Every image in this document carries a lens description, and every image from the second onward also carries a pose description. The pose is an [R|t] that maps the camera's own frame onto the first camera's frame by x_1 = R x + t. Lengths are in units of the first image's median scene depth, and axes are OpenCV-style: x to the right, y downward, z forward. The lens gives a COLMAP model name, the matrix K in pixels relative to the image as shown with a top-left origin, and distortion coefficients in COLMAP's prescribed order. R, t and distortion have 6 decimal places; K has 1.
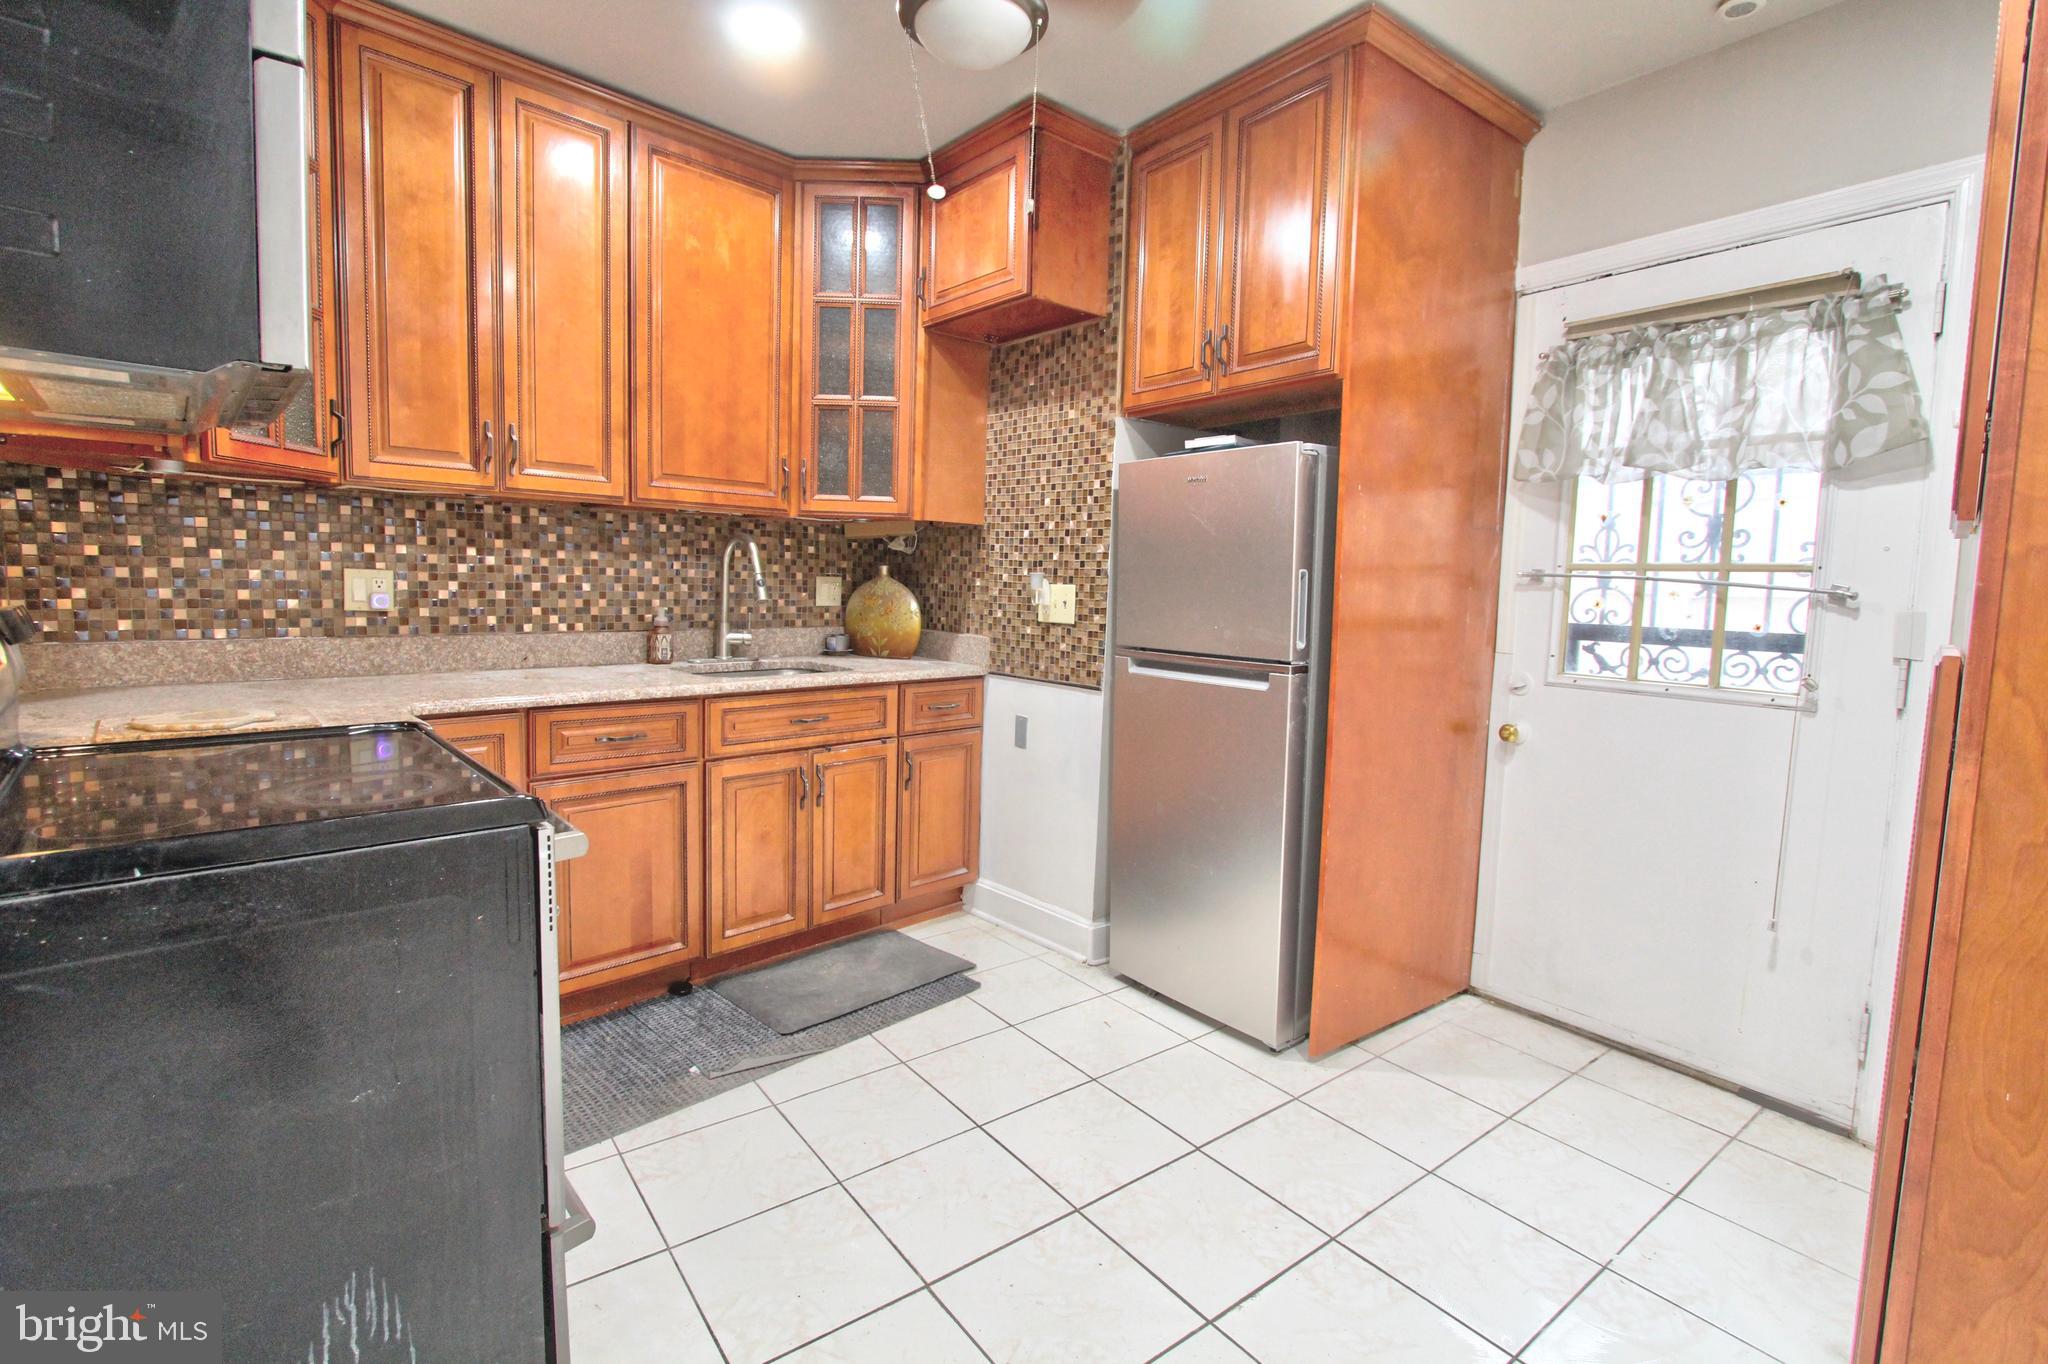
lens RADIAL K [[945.2, 0, 1019.3], [0, 945.2, 670.1], [0, 0, 1]] dist [-0.016373, 0.001521]
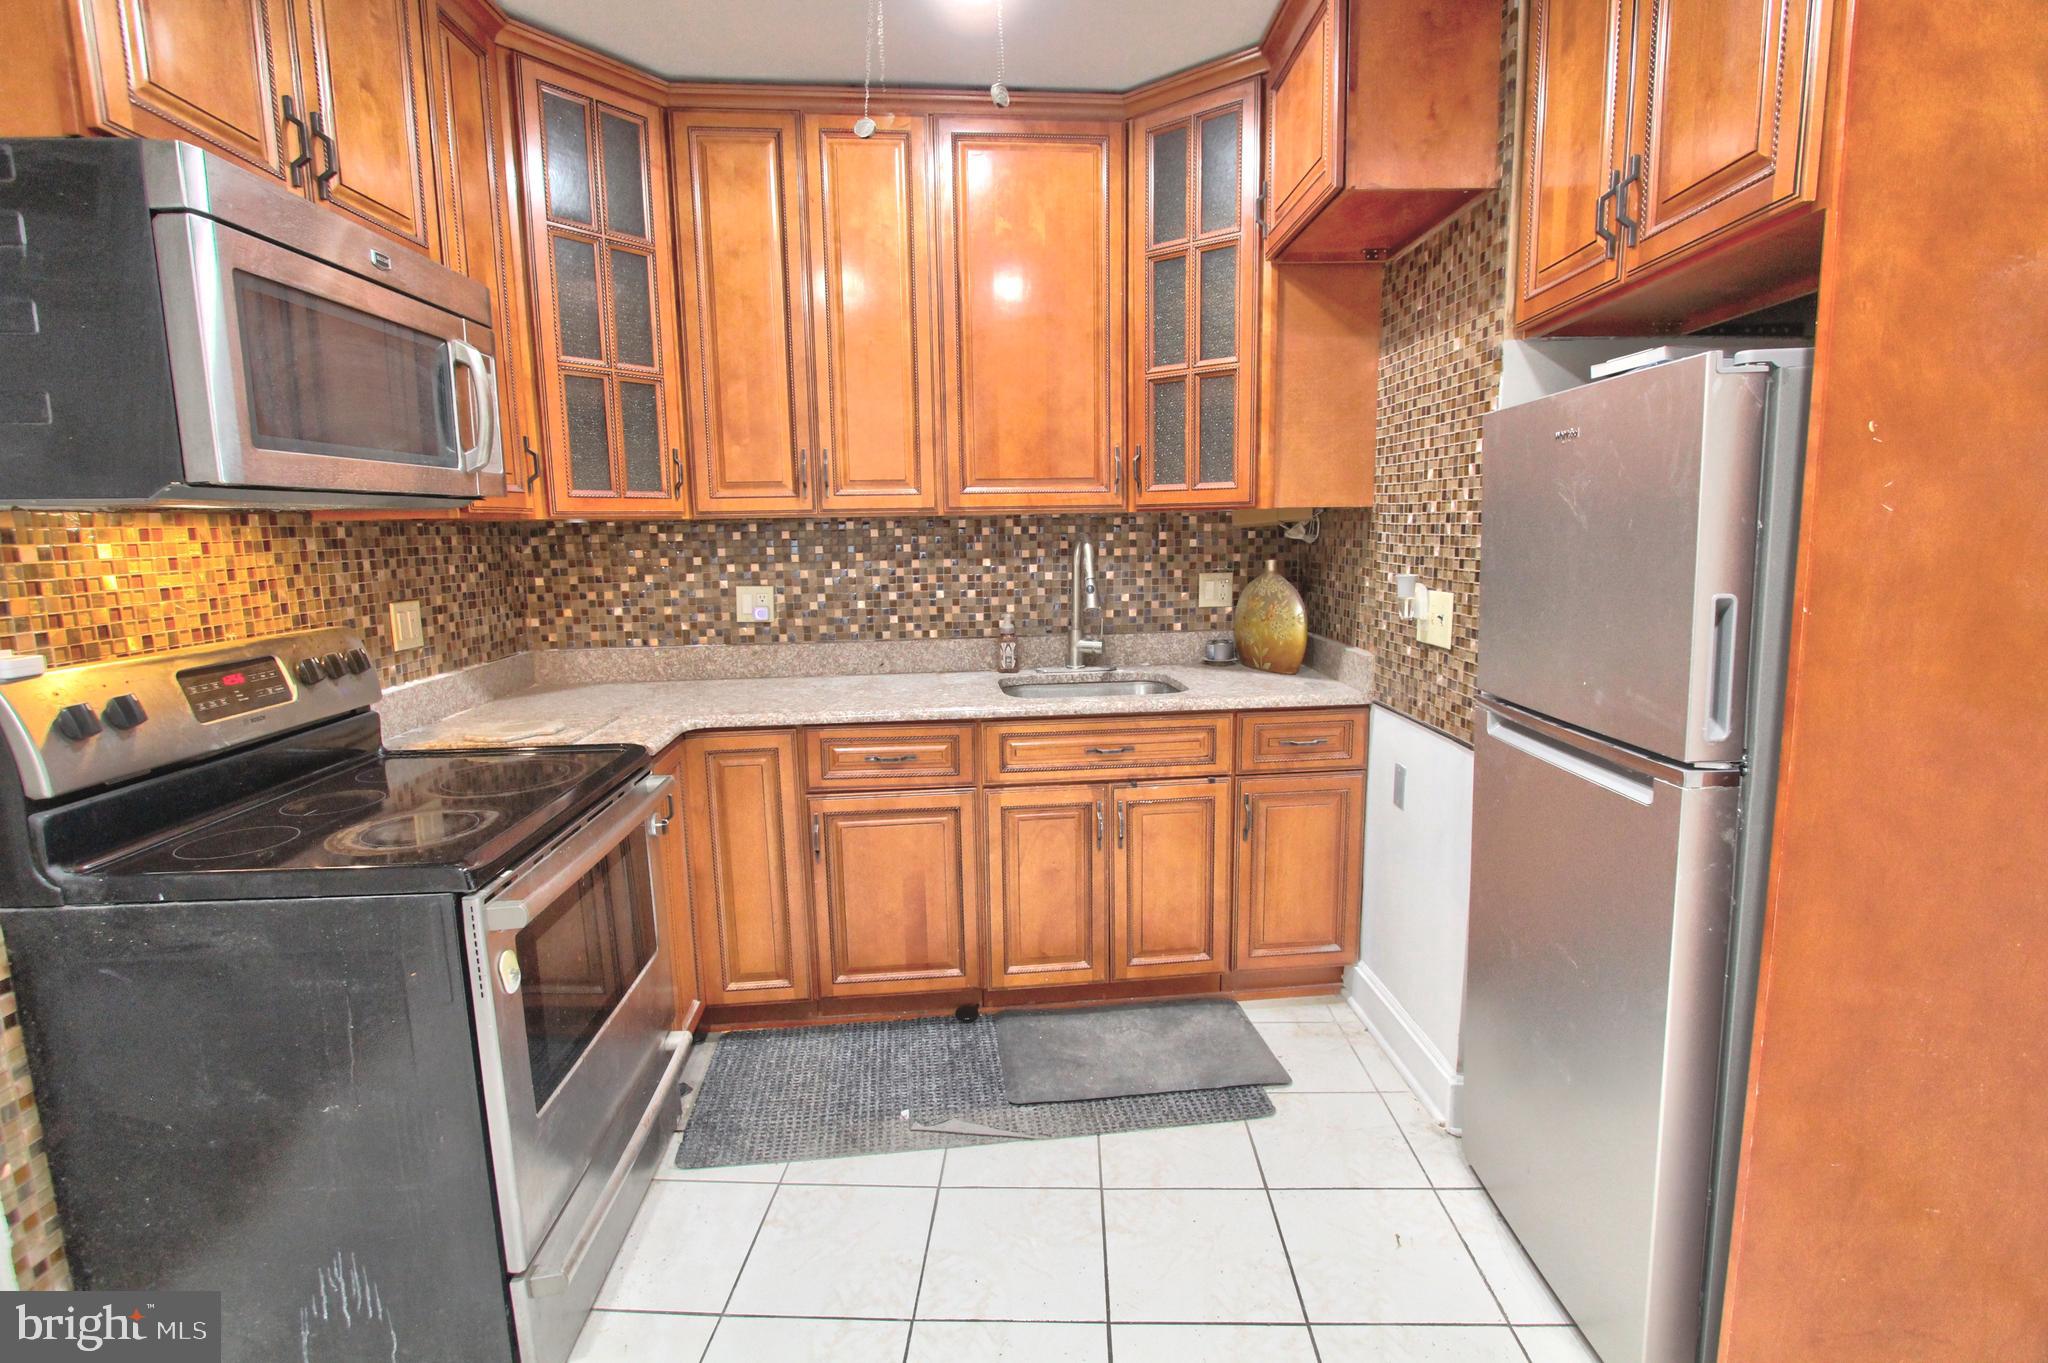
lens RADIAL K [[945.2, 0, 1024.5], [0, 945.2, 670.5], [0, 0, 1]] dist [-0.016373, 0.001521]
pose [[0.772517, 0.053038, -0.632775, 0.285806], [-0.023143, 0.998195, 0.055413, -0.071975], [0.634572, -0.028163, 0.772350, 0.295285]]
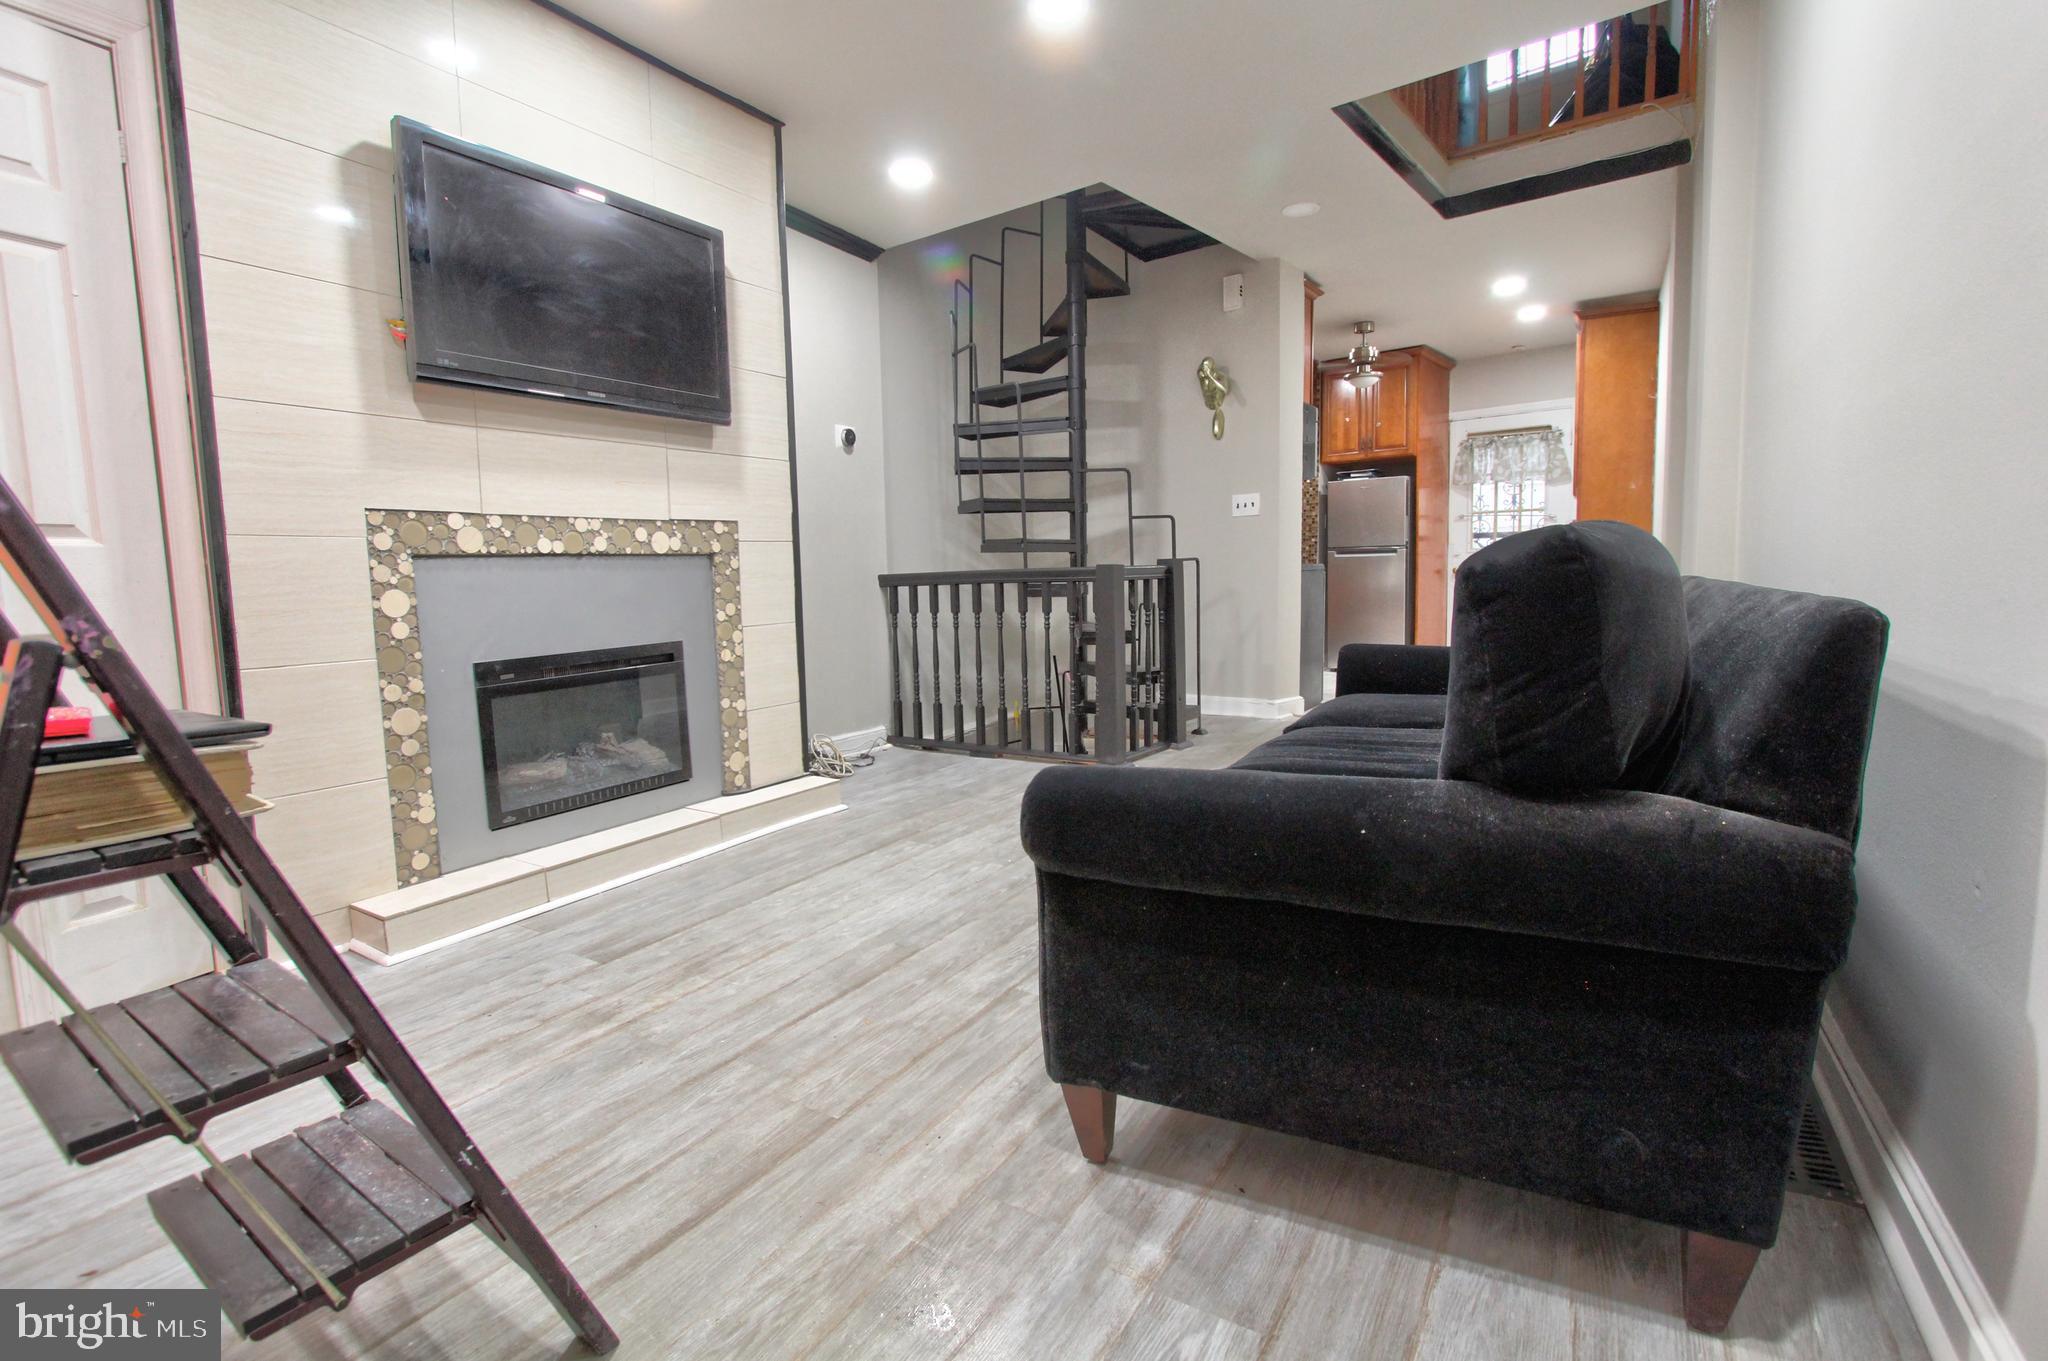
lens RADIAL K [[945.2, 0, 1028.9], [0, 945.2, 673.8], [0, 0, 1]] dist [-0.016373, 0.001521]
pose [[0.957592, -0.088034, 0.274348, -1.569412], [0.082827, 0.996096, 0.030529, 0.184628], [-0.275965, -0.006511, 0.961146, -1.440586]]
